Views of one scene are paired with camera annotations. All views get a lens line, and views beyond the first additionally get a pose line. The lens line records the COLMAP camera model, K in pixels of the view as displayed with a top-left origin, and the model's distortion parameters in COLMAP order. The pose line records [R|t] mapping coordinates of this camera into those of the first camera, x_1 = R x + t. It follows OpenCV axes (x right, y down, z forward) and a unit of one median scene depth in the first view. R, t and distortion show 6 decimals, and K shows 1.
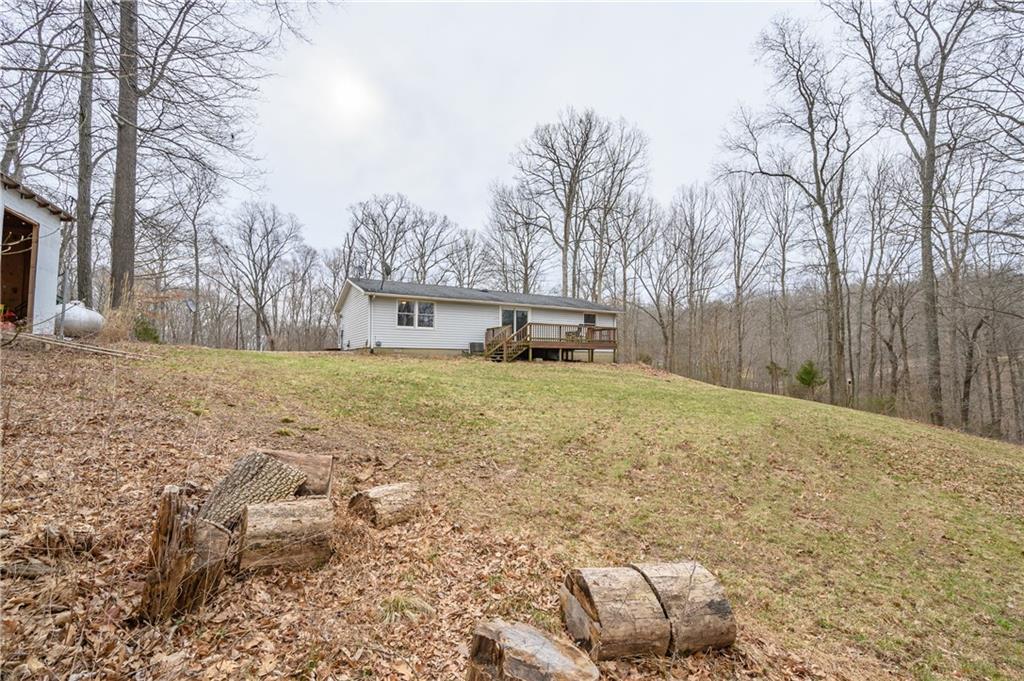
lens RADIAL K [[452.9, 0, 512.9], [0, 452.9, 342.3], [0, 0, 1]] dist [-0.002162, 0.000778]
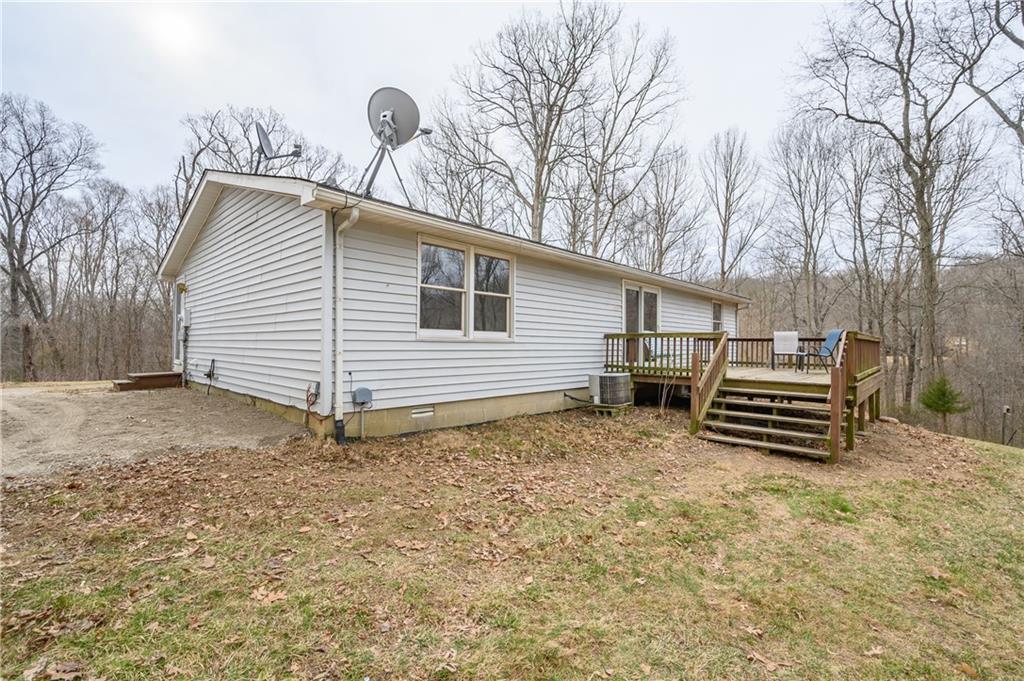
lens RADIAL K [[452.9, 0, 510.8], [0, 452.9, 337.6], [0, 0, 1]] dist [-0.002162, 0.000778]
pose [[0.958838, 0.010541, 0.283758, -0.120651], [-0.019084, 0.999443, 0.027359, -0.017323], [-0.283312, -0.031648, 0.958506, 0.302017]]
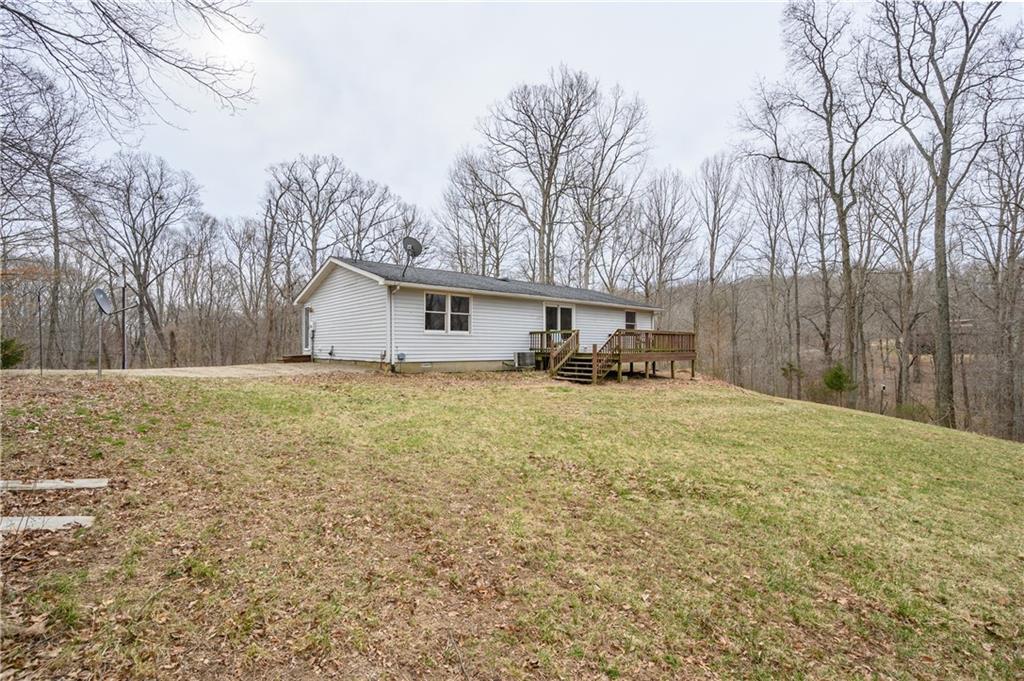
lens RADIAL K [[452.9, 0, 511.1], [0, 452.9, 346.8], [0, 0, 1]] dist [-0.002162, 0.000778]
pose [[0.981402, -0.000782, 0.191964, -0.111005], [-0.007766, 0.999011, 0.043773, -0.018163], [-0.191808, -0.044450, 0.980425, 0.126148]]
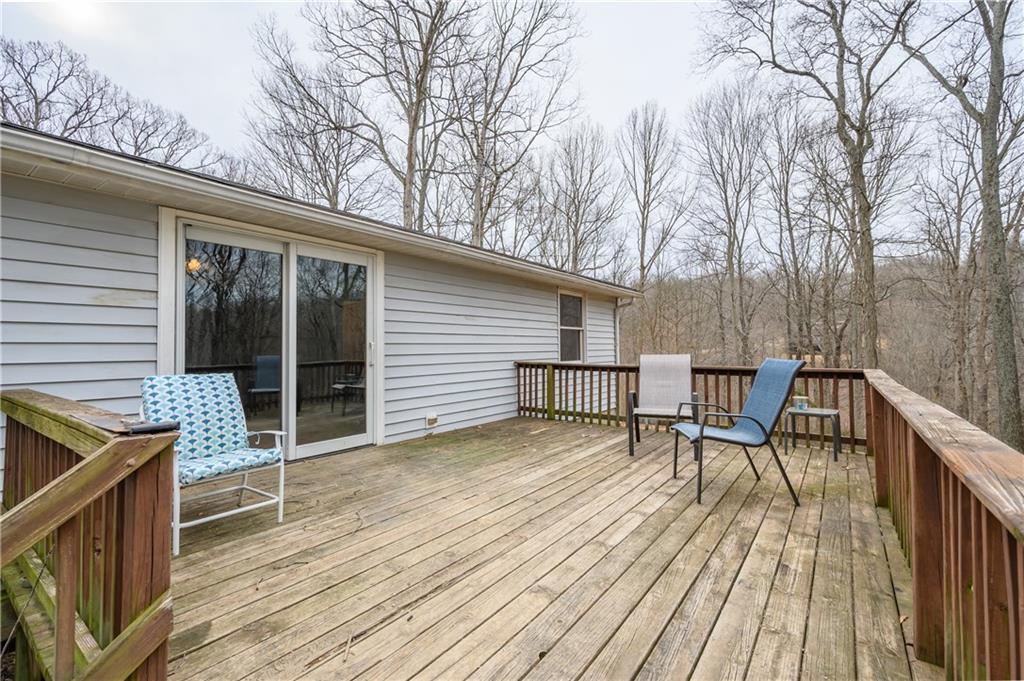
lens RADIAL K [[452.9, 0, 513.2], [0, 452.9, 339.6], [0, 0, 1]] dist [-0.002162, 0.000778]
pose [[0.917237, -0.001942, 0.398337, 0.008395], [-0.009164, 0.999621, 0.025973, -0.022120], [-0.398236, -0.027474, 0.916871, 0.405245]]
